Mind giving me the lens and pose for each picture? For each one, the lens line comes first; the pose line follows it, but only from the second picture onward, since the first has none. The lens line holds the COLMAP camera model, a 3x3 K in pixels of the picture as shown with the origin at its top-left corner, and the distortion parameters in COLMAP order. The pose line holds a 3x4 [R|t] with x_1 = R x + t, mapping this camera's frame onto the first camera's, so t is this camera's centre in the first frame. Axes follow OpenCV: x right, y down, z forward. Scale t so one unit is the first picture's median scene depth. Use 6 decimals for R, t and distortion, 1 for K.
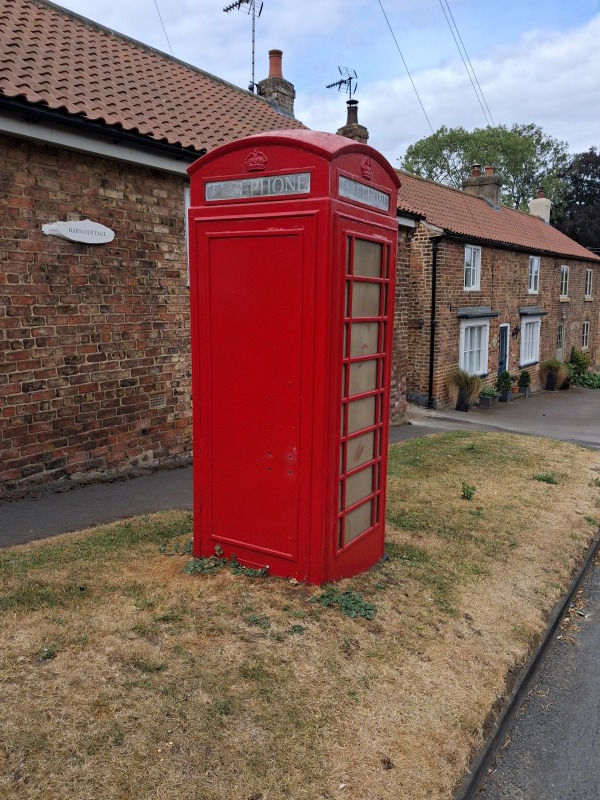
lens RADIAL K [[624.4, 0, 300.0], [0, 624.4, 405.3], [0, 0, 1]] dist [-0.003303, 0.000695]
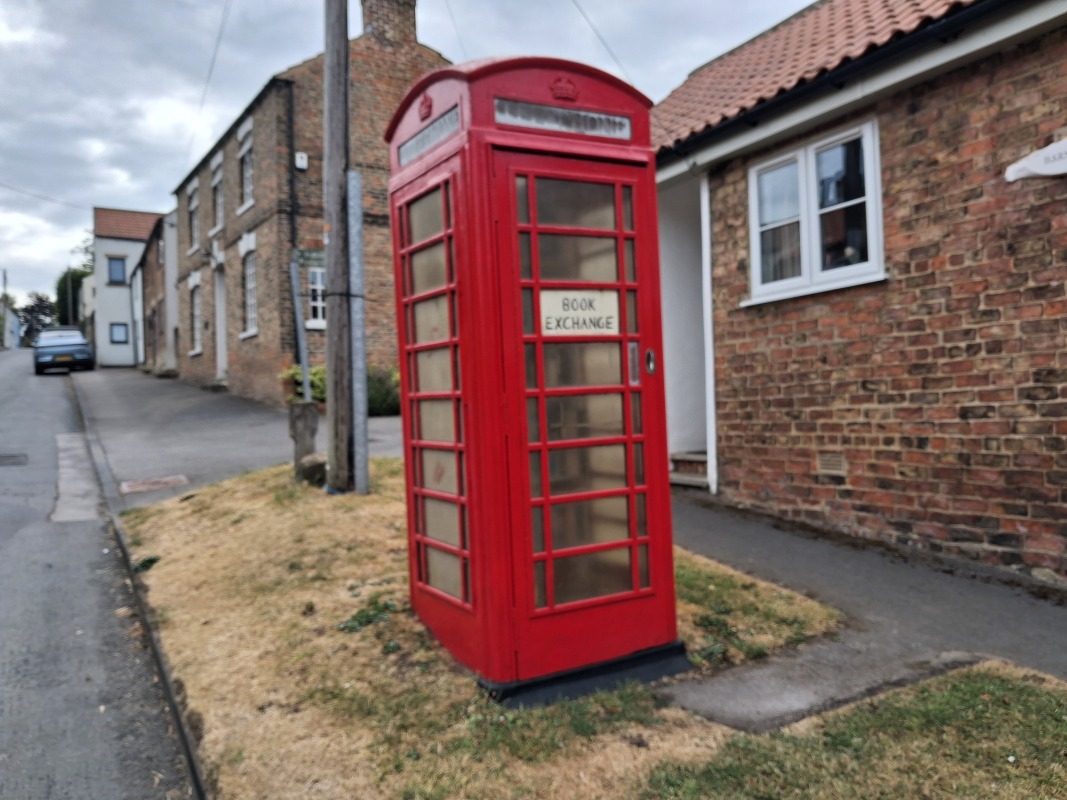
lens RADIAL K [[844.4, 0, 556.4], [0, 844.4, 395.0], [0, 0, 1]] dist [0.004888, -0.053460]
pose [[-0.474994, 0.011877, -0.879909, 0.588249], [-0.103325, 0.992240, 0.069170, -0.064836], [0.873902, 0.123772, -0.470080, 1.025967]]
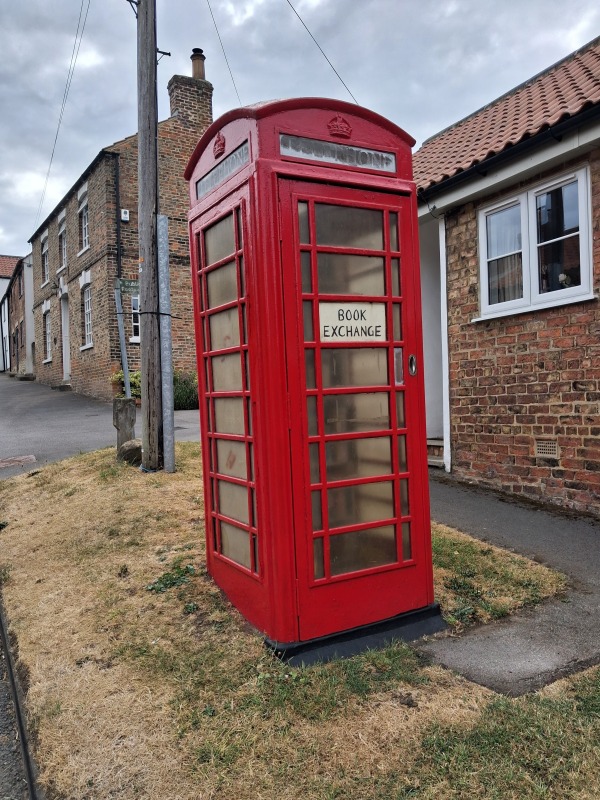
lens RADIAL K [[624.4, 0, 300.0], [0, 624.4, 405.3], [0, 0, 1]] dist [-0.003303, 0.000695]
pose [[-0.497475, 0.028421, -0.867013, 0.518973], [-0.102177, 0.990586, 0.091100, -0.057989], [0.861440, 0.133909, -0.489888, 0.973808]]
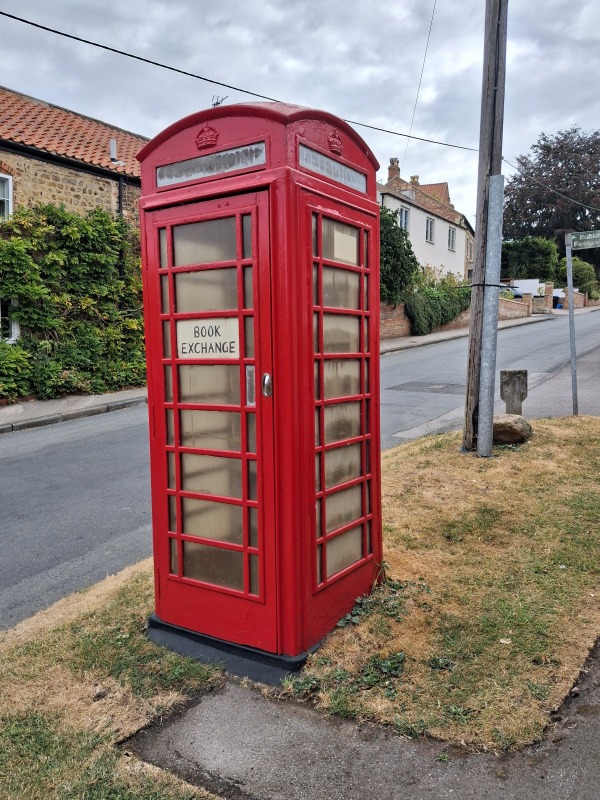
lens RADIAL K [[636.3, 0, 300.0], [0, 636.3, 400.0], [0, 0, 1]] dist [-0.002773, 0.003900]
pose [[-0.999248, -0.005218, 0.038434, -0.042238], [0.004082, 0.971264, 0.237971, -0.157424], [-0.038571, 0.237949, -0.970512, 1.261735]]
